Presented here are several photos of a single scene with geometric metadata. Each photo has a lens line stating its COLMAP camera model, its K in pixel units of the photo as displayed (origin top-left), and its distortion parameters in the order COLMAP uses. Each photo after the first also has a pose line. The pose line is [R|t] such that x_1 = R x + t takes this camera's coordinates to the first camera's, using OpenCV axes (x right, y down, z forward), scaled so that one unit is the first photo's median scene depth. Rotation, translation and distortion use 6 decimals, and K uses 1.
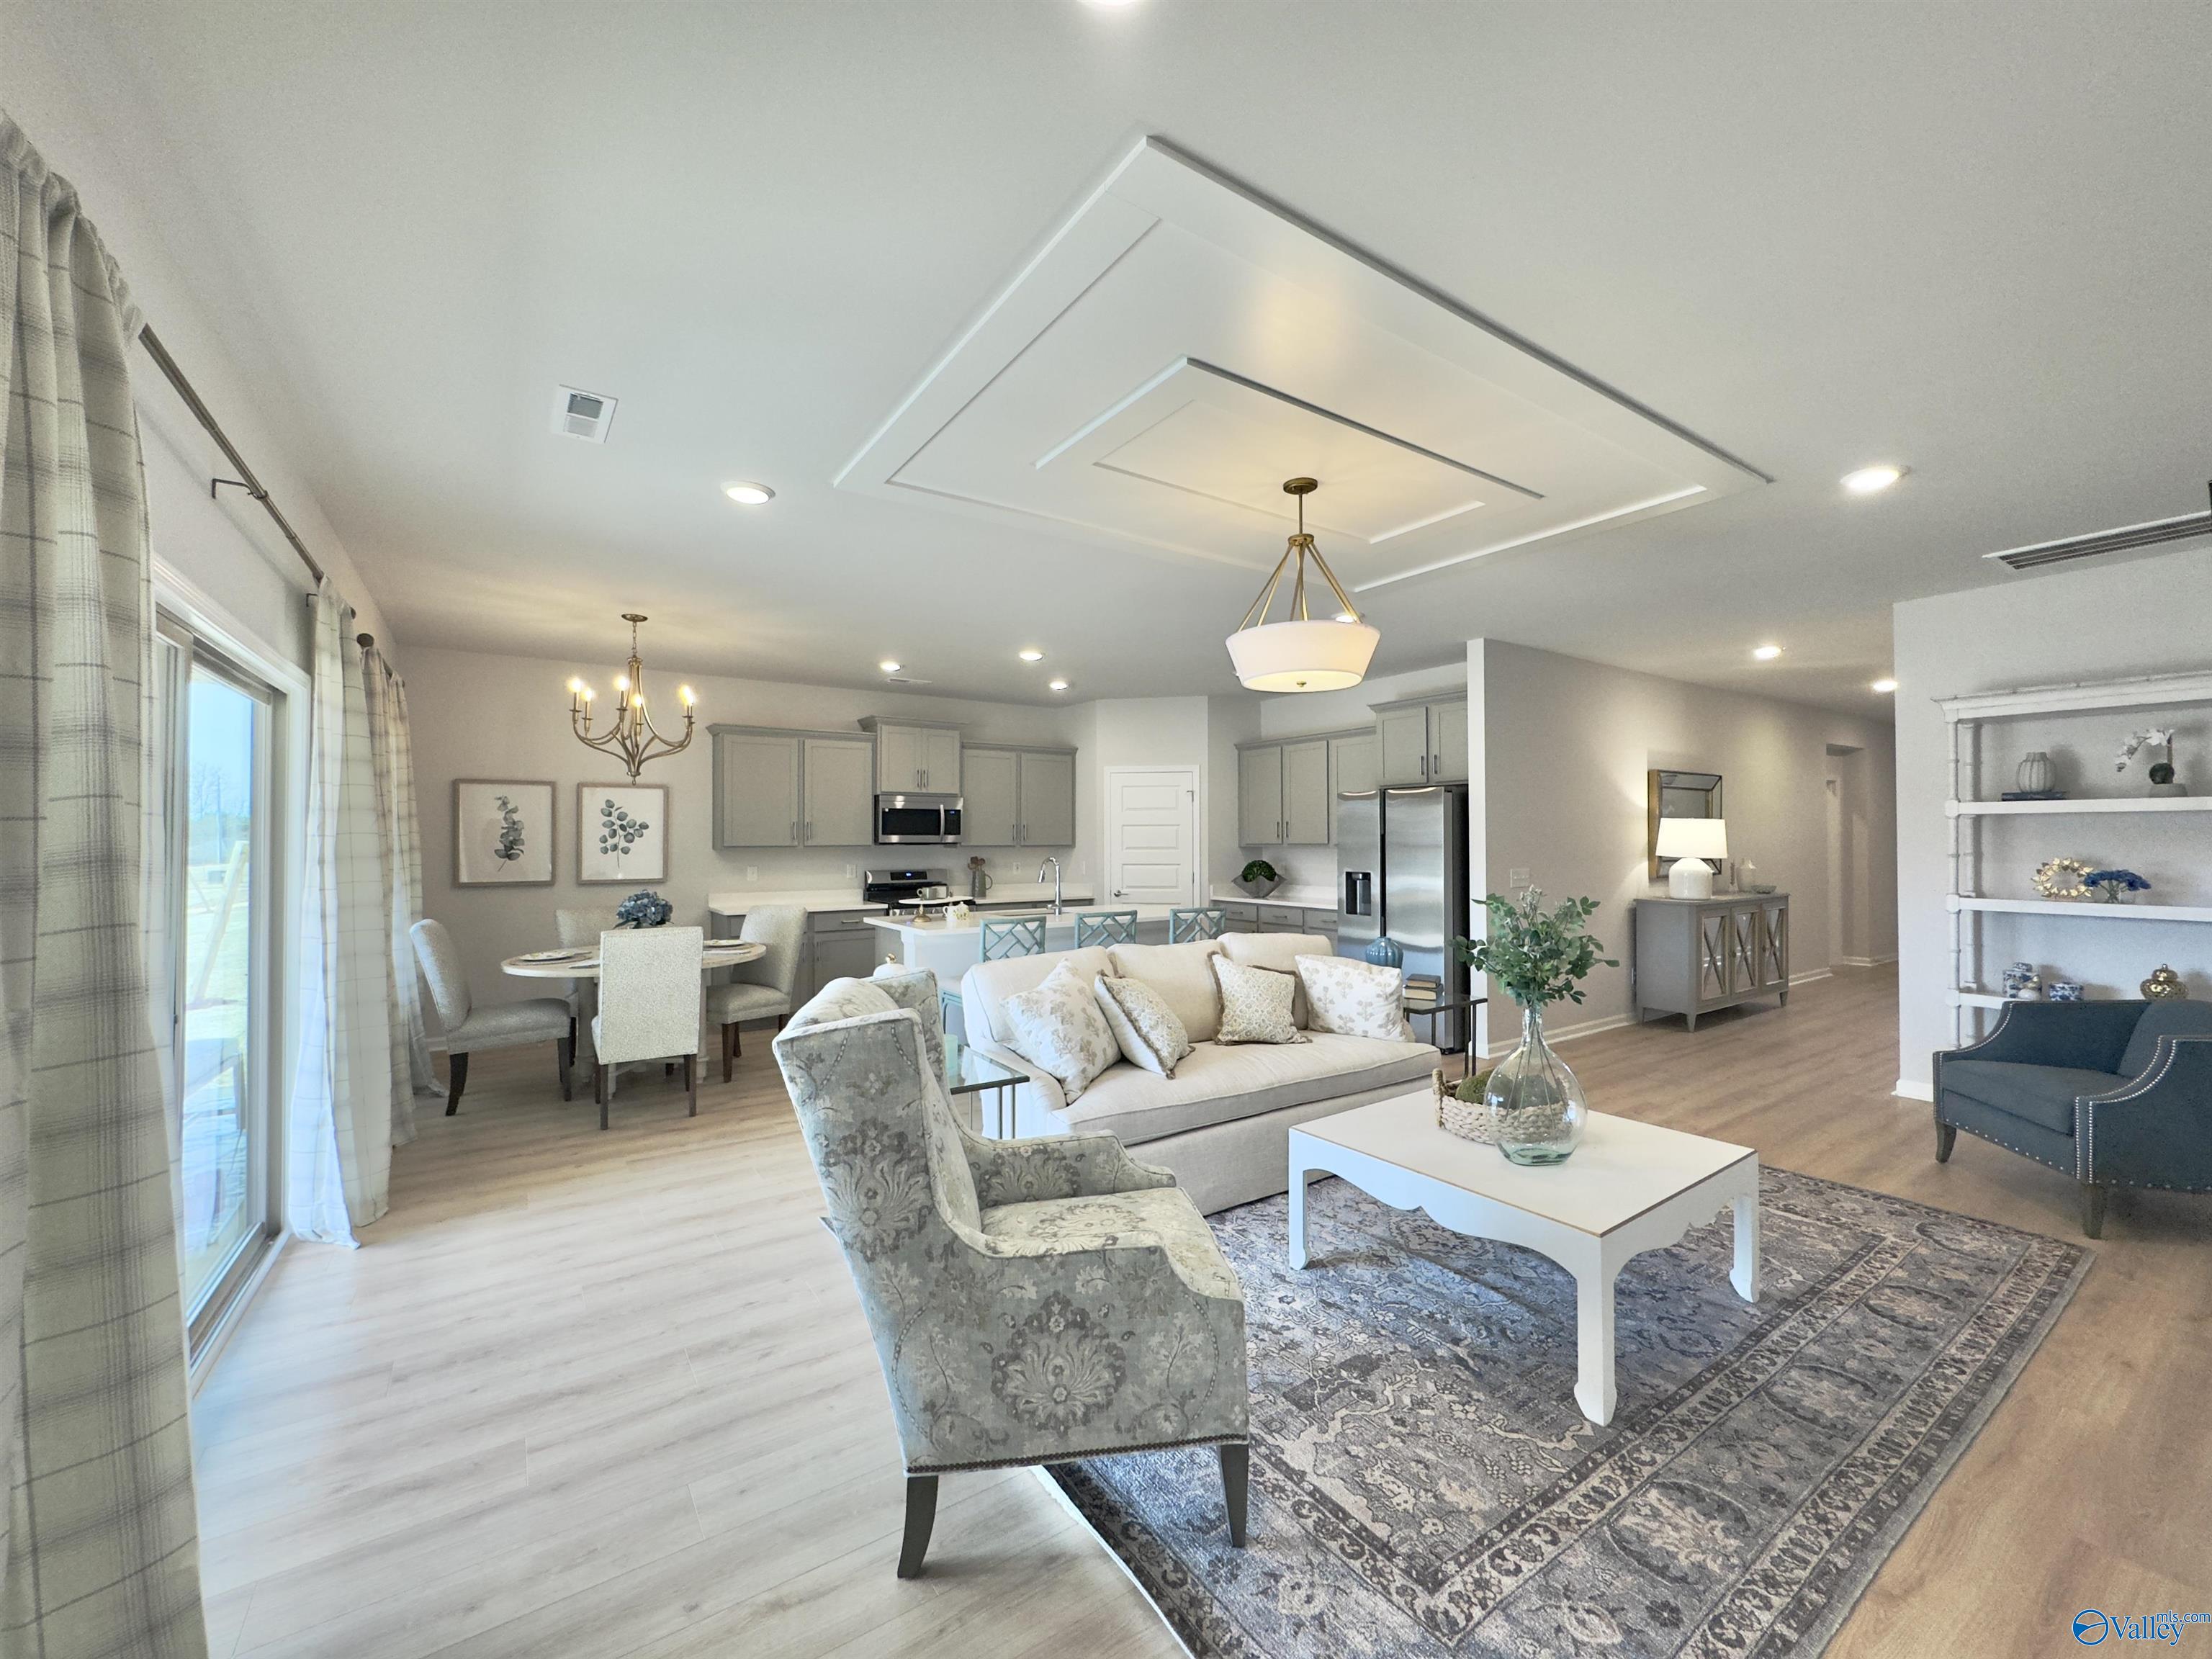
lens RADIAL K [[880.0, 0, 1106.0], [0, 880.0, 829.5], [0, 0, 1]] dist [-0.000611, 0.000487]
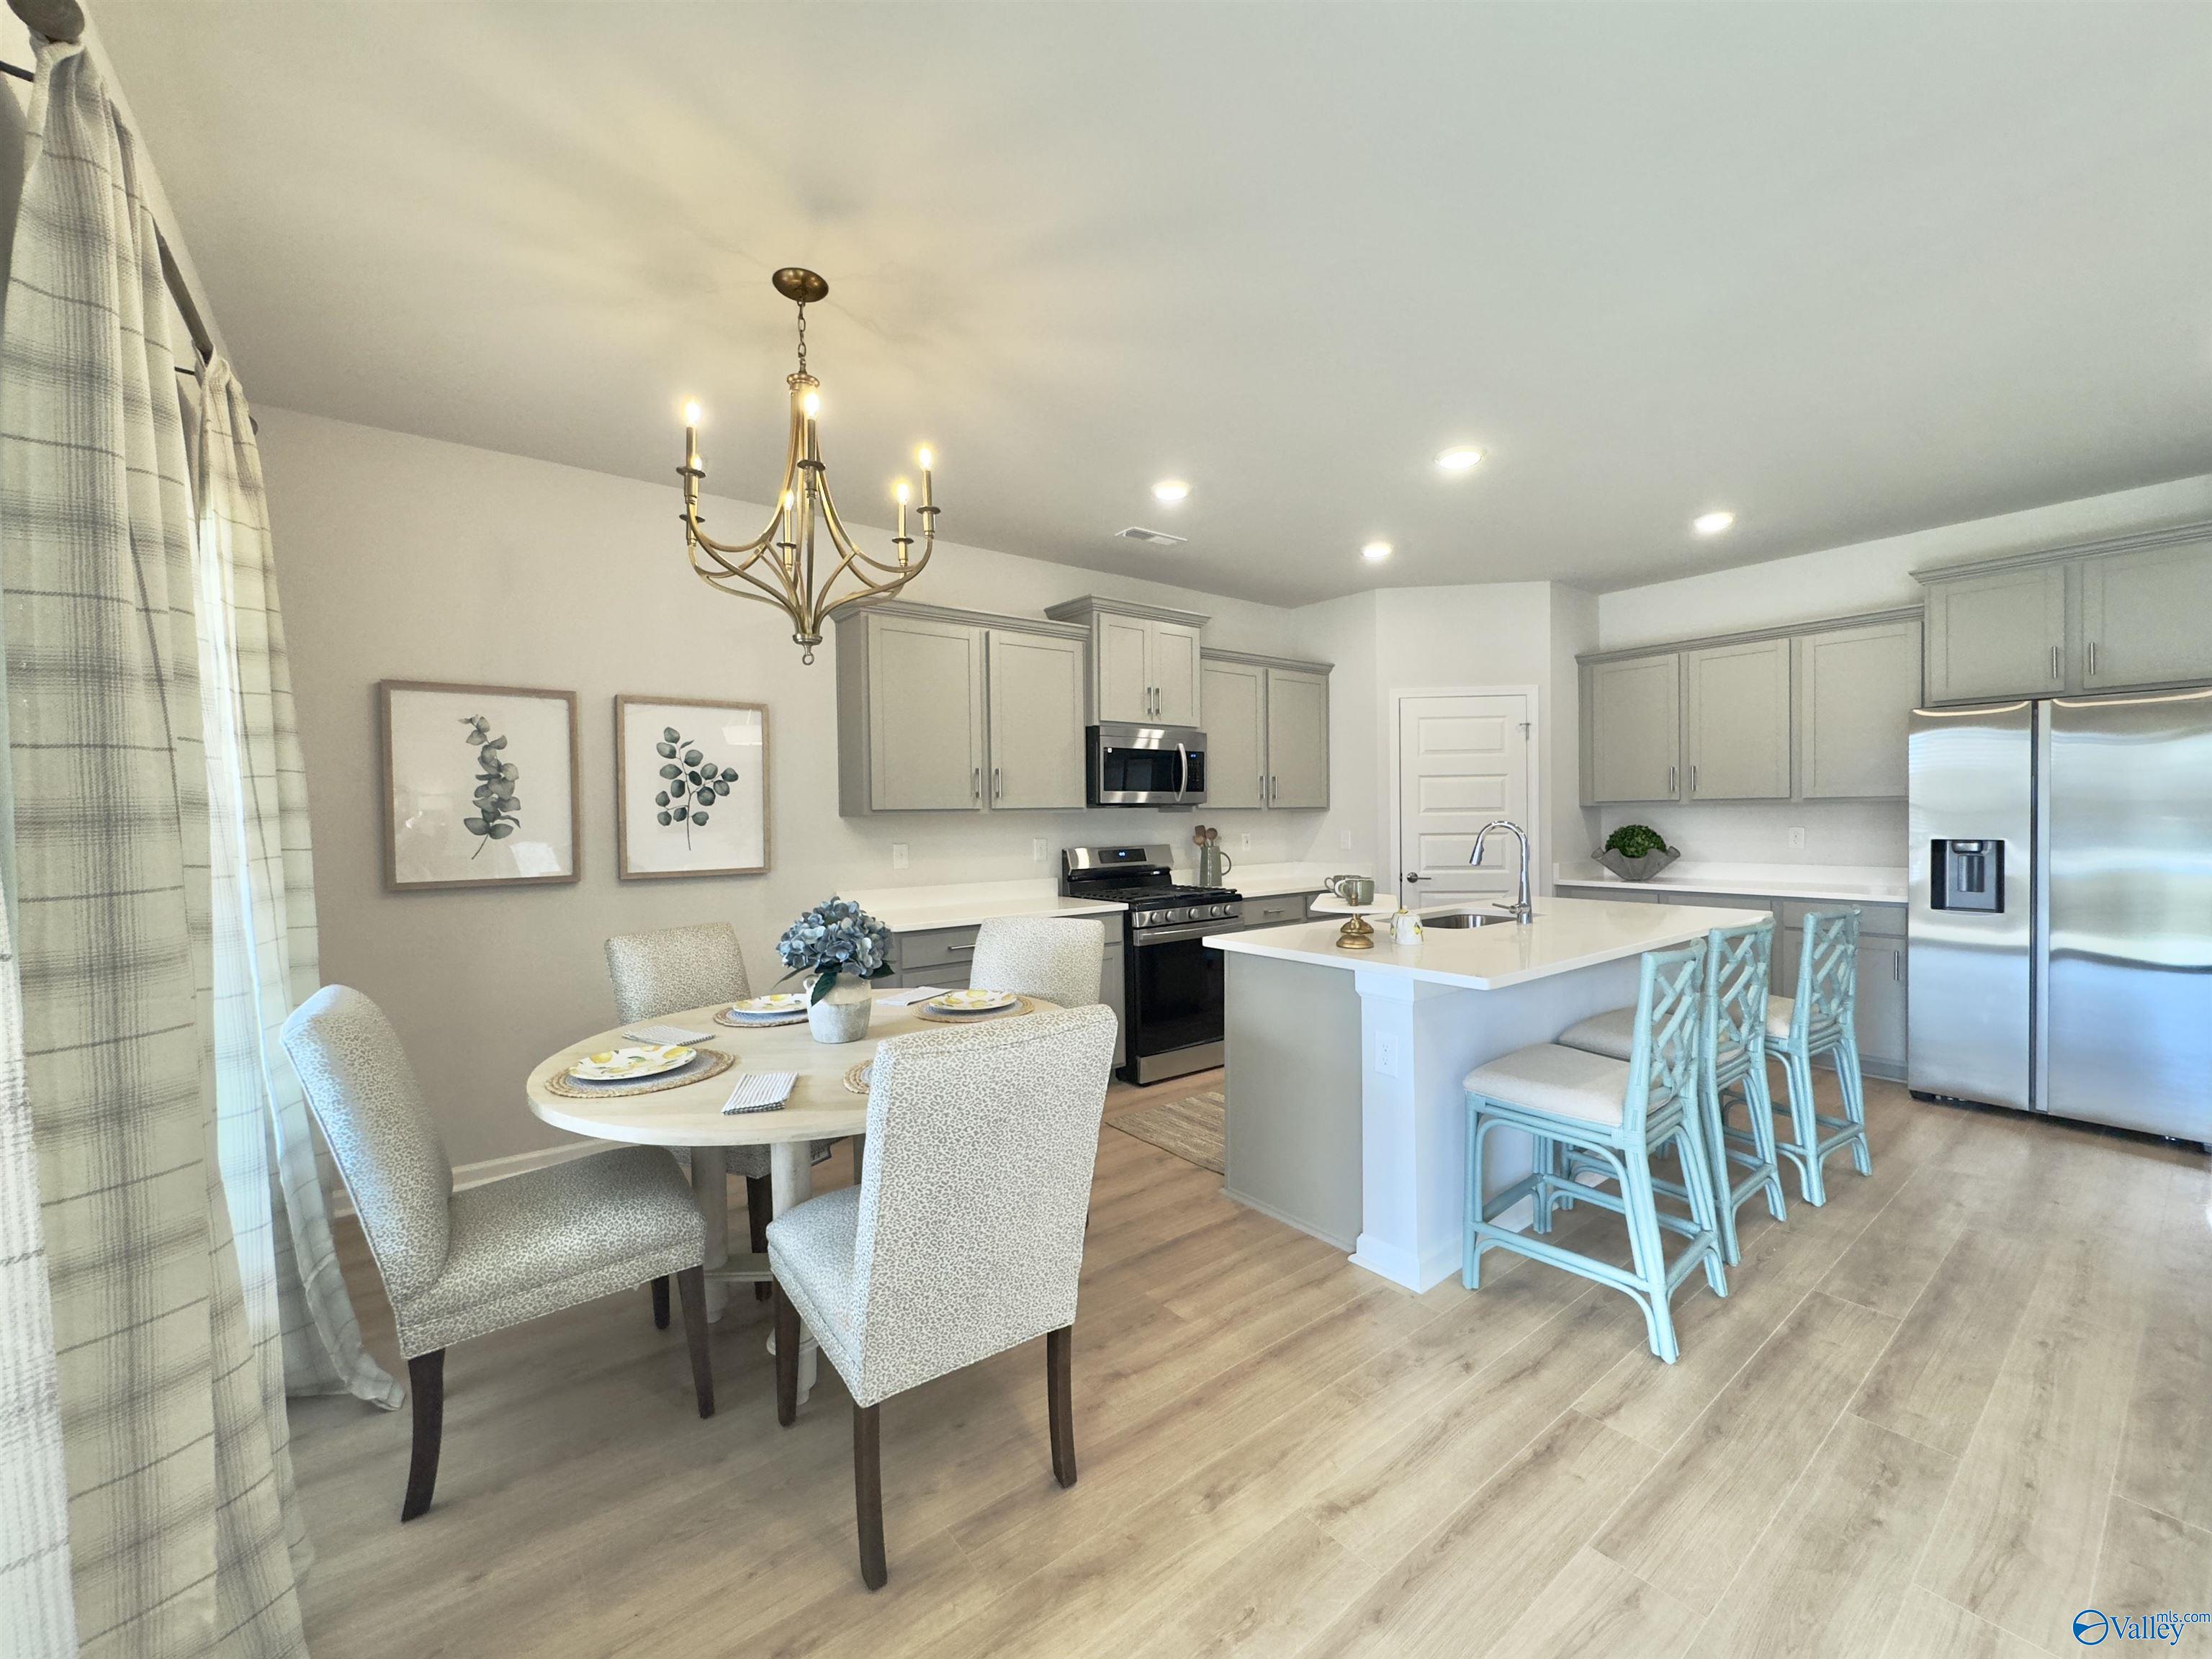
lens RADIAL K [[883.0, 0, 1109.4], [0, 883.0, 829.4], [0, 0, 1]] dist [-0.000813, 0.000106]
pose [[0.997851, -0.012715, 0.064271, -0.330658], [0.010854, 0.999514, 0.029219, 0.017293], [-0.064612, -0.028459, 0.997505, 0.431740]]
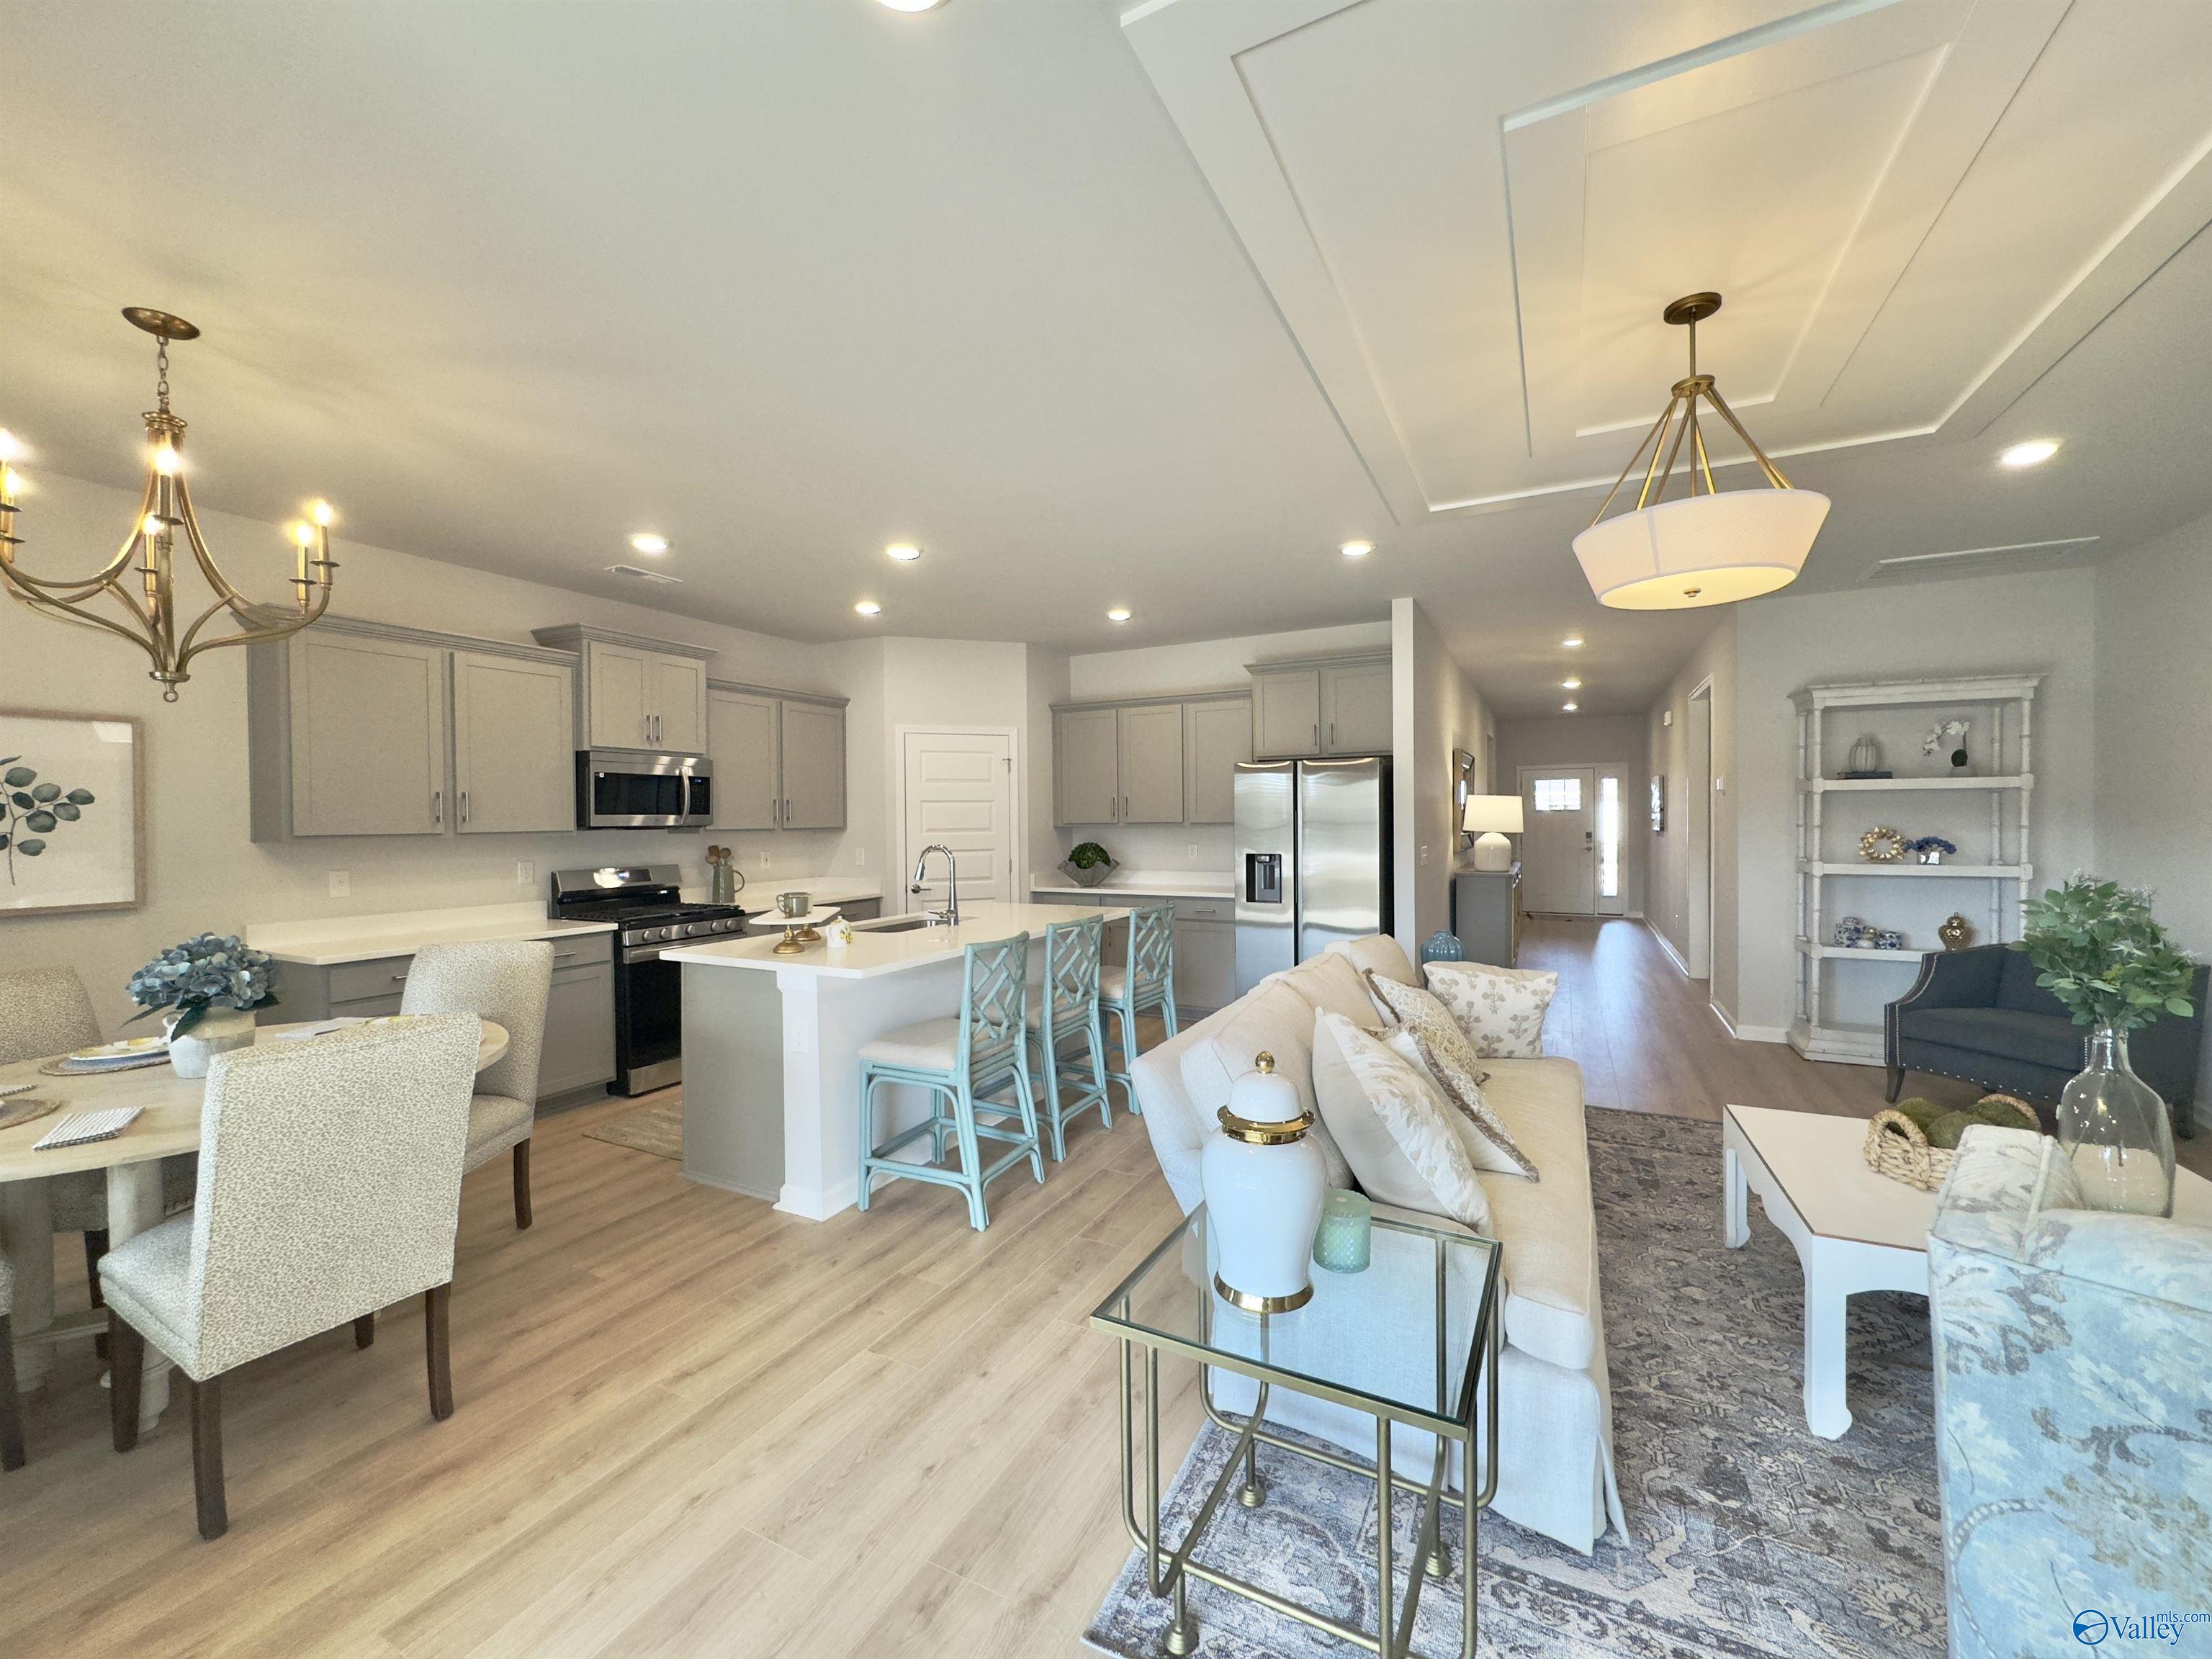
lens RADIAL K [[880.0, 0, 1106.0], [0, 880.0, 829.5], [0, 0, 1]] dist [-0.000611, 0.000487]
pose [[0.877976, -0.012263, 0.478548, -0.266689], [0.001909, 0.999754, 0.022116, 0.004253], [-0.478702, -0.018504, 0.877783, 0.301766]]
